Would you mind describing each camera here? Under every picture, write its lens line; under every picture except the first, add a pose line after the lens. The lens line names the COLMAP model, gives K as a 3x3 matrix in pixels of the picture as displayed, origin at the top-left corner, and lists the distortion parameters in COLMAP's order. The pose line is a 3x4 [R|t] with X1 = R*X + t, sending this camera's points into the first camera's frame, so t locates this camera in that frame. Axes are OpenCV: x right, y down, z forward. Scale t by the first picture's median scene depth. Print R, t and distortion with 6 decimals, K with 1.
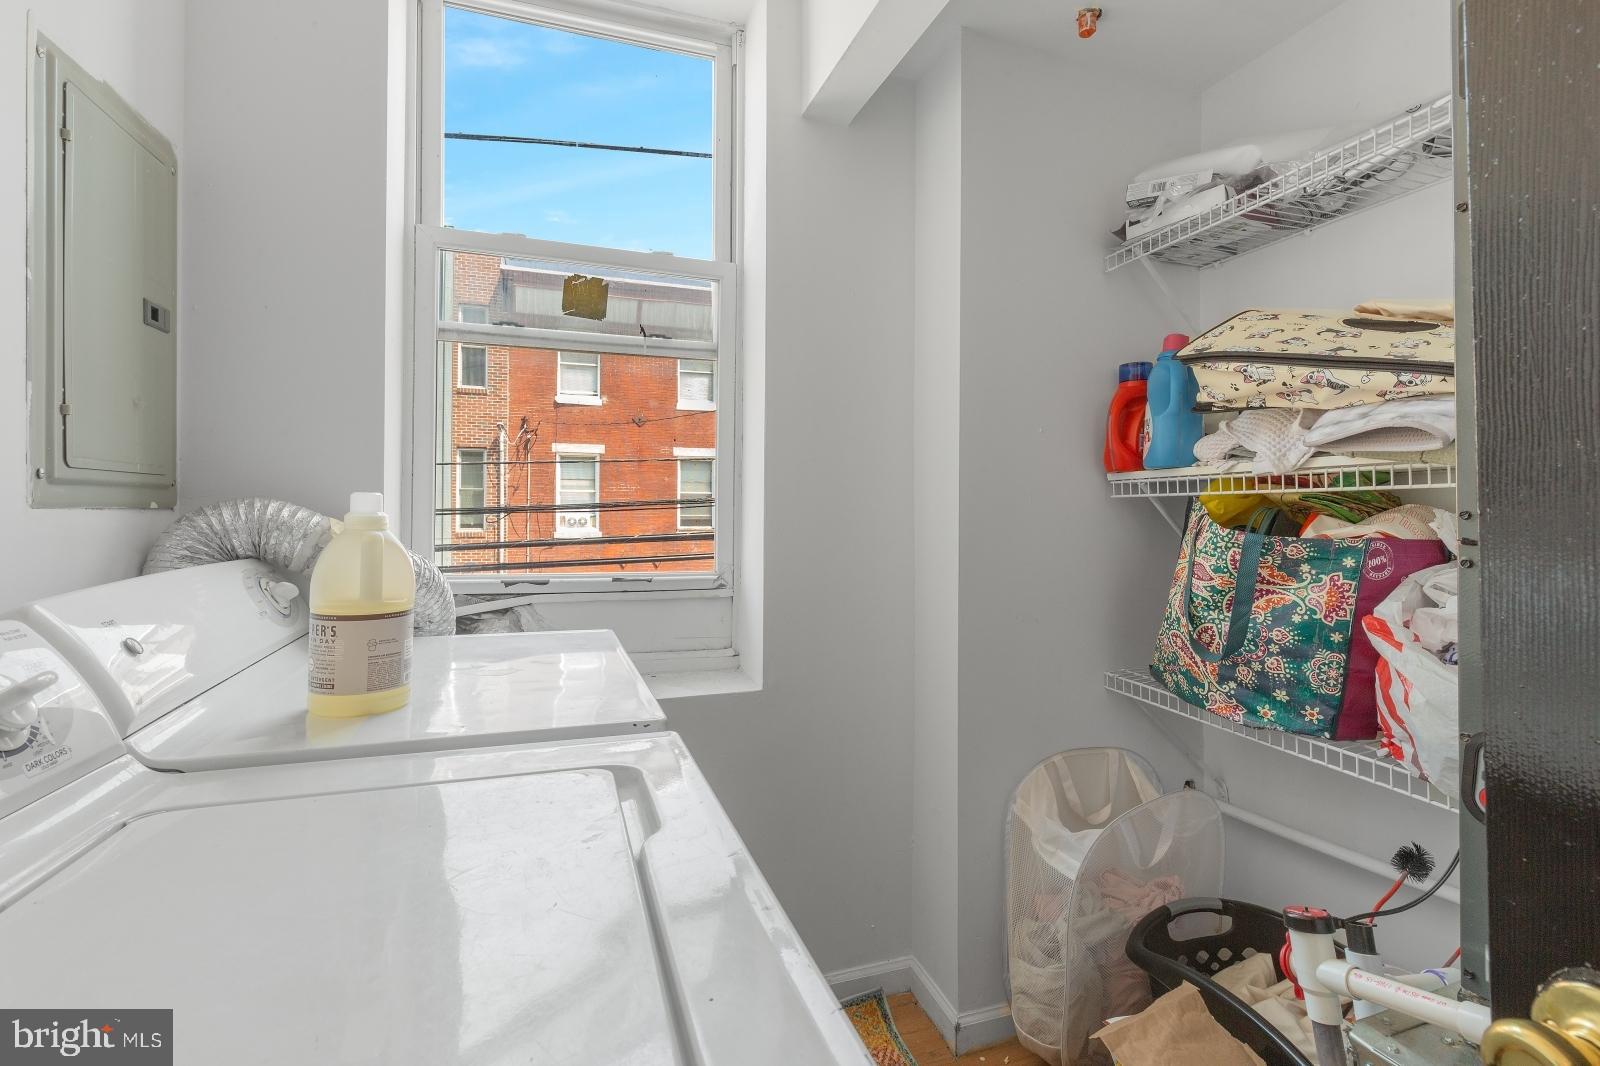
lens RADIAL K [[731.0, 0, 800.9], [0, 731.0, 512.1], [0, 0, 1]] dist [0.000968, -0.001126]
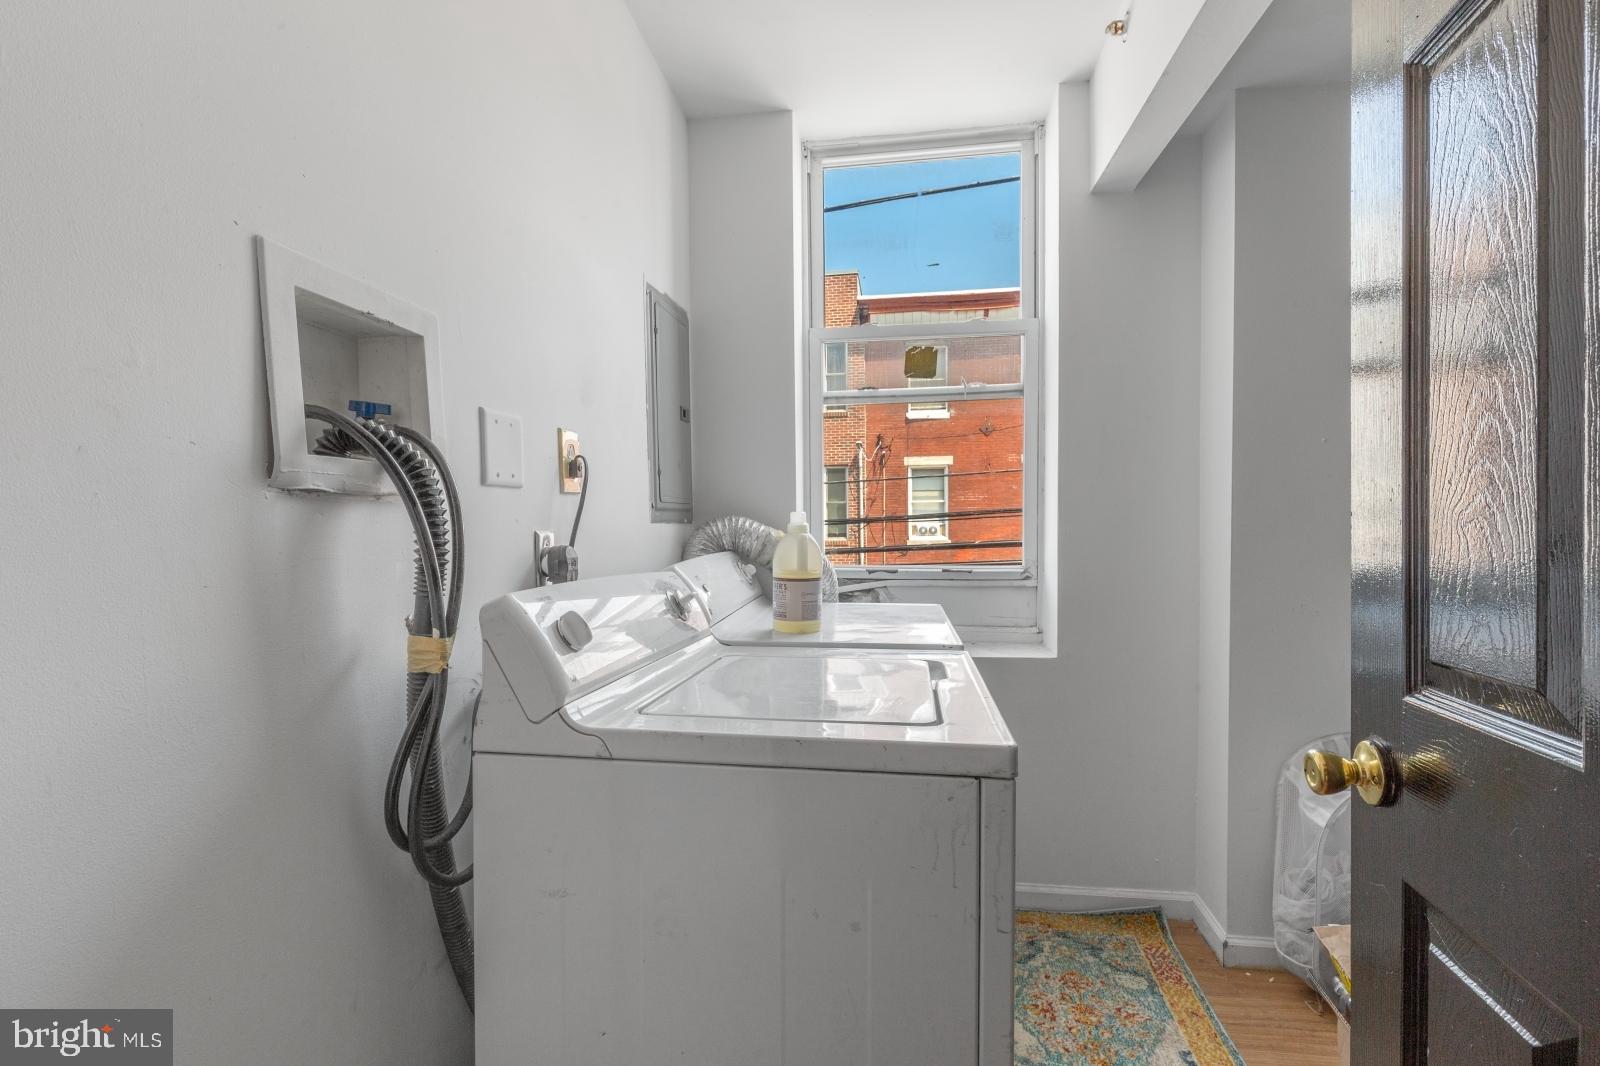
lens RADIAL K [[731.0, 0, 799.3], [0, 731.0, 536.6], [0, 0, 1]] dist [0.000968, -0.001126]
pose [[0.890313, -0.005944, -0.455310, 0.124738], [0.015862, 0.999713, 0.017966, 0.001077], [0.455073, -0.023218, 0.890152, -0.329047]]
